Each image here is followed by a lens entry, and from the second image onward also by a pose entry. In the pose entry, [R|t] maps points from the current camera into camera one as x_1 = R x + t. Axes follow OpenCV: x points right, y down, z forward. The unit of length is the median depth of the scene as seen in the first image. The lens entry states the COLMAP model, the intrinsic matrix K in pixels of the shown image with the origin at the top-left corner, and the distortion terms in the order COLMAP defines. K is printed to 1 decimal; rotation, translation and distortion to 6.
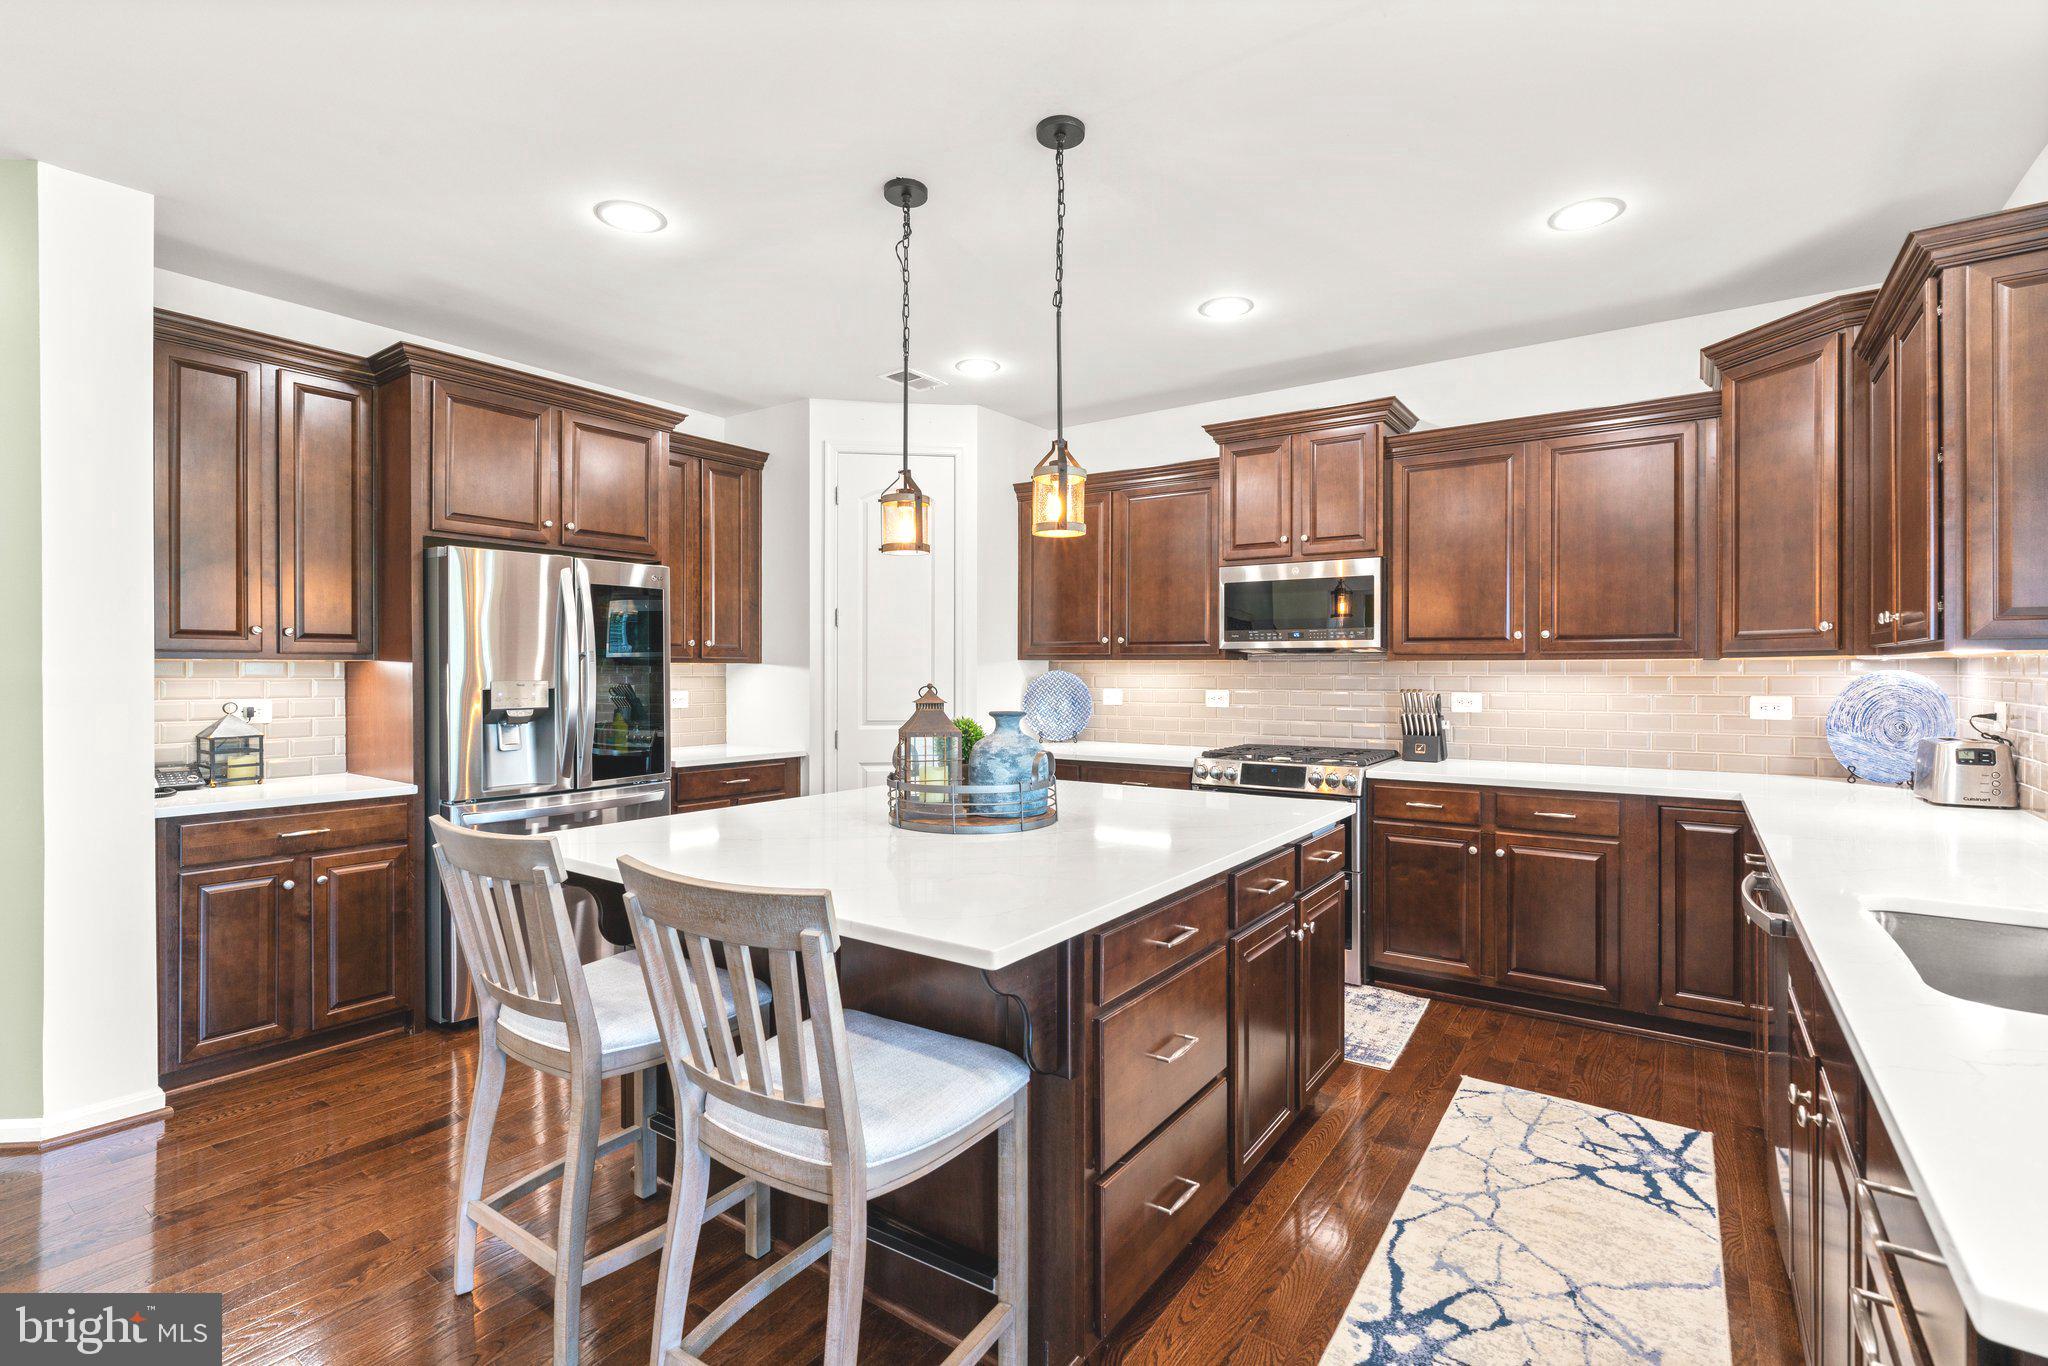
lens RADIAL K [[942.0, 0, 1019.2], [0, 942.0, 660.4], [0, 0, 1]] dist [-0.013146, 0.006000]
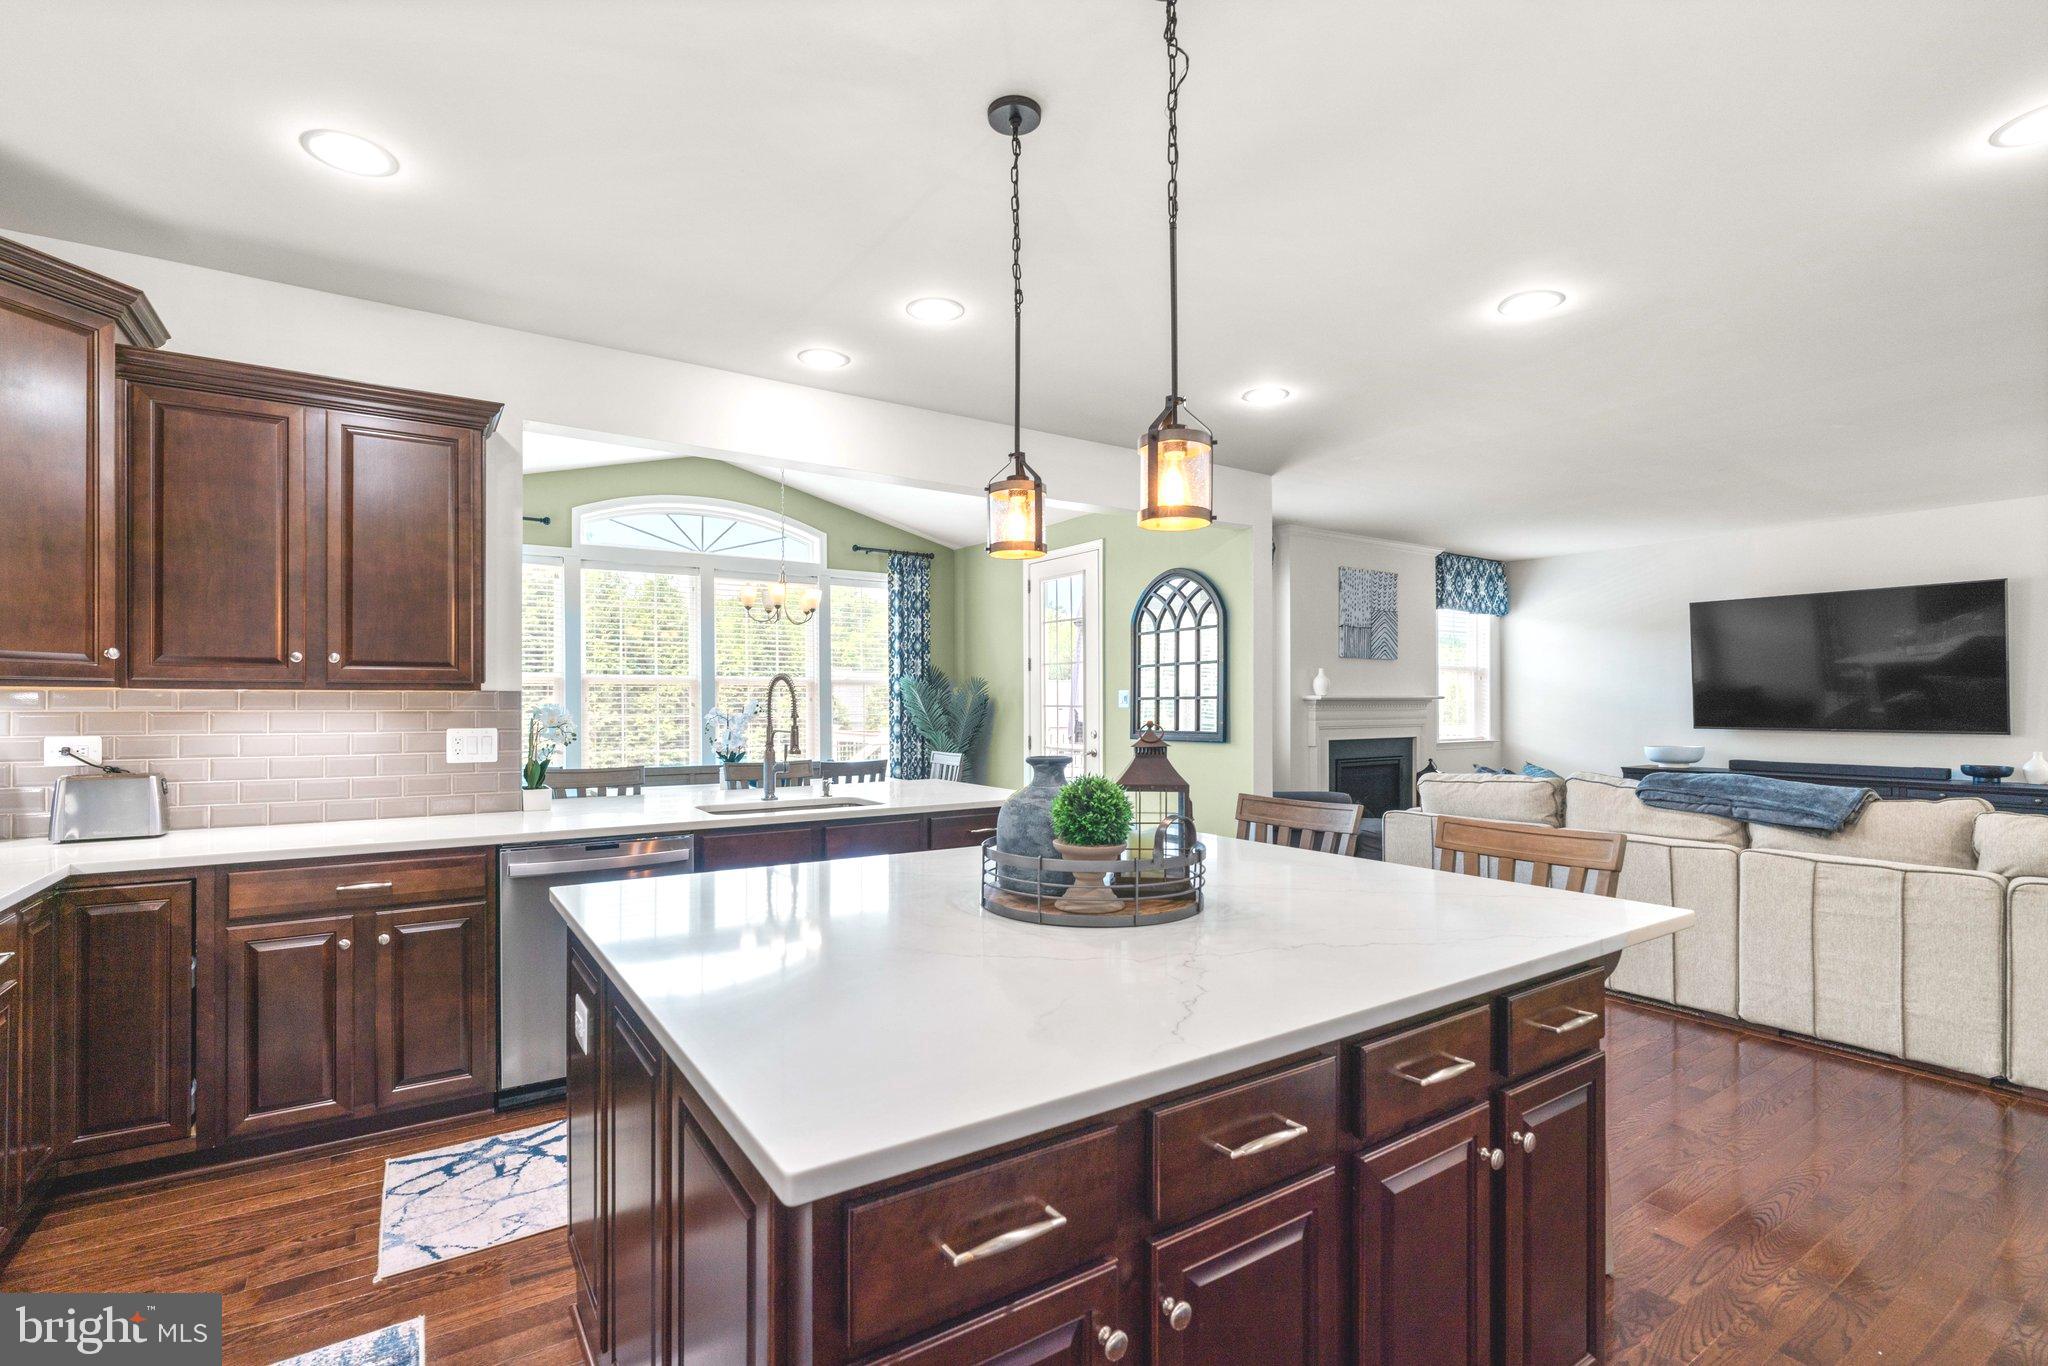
lens RADIAL K [[939.8, 0, 1026.6], [0, 939.8, 702.4], [0, 0, 1]] dist [0.000604, 0.000235]
pose [[-0.934961, -0.017812, 0.354304, -0.217259], [-0.017478, 0.999839, 0.004144, -0.011153], [-0.354320, -0.002318, -0.935121, 1.358406]]
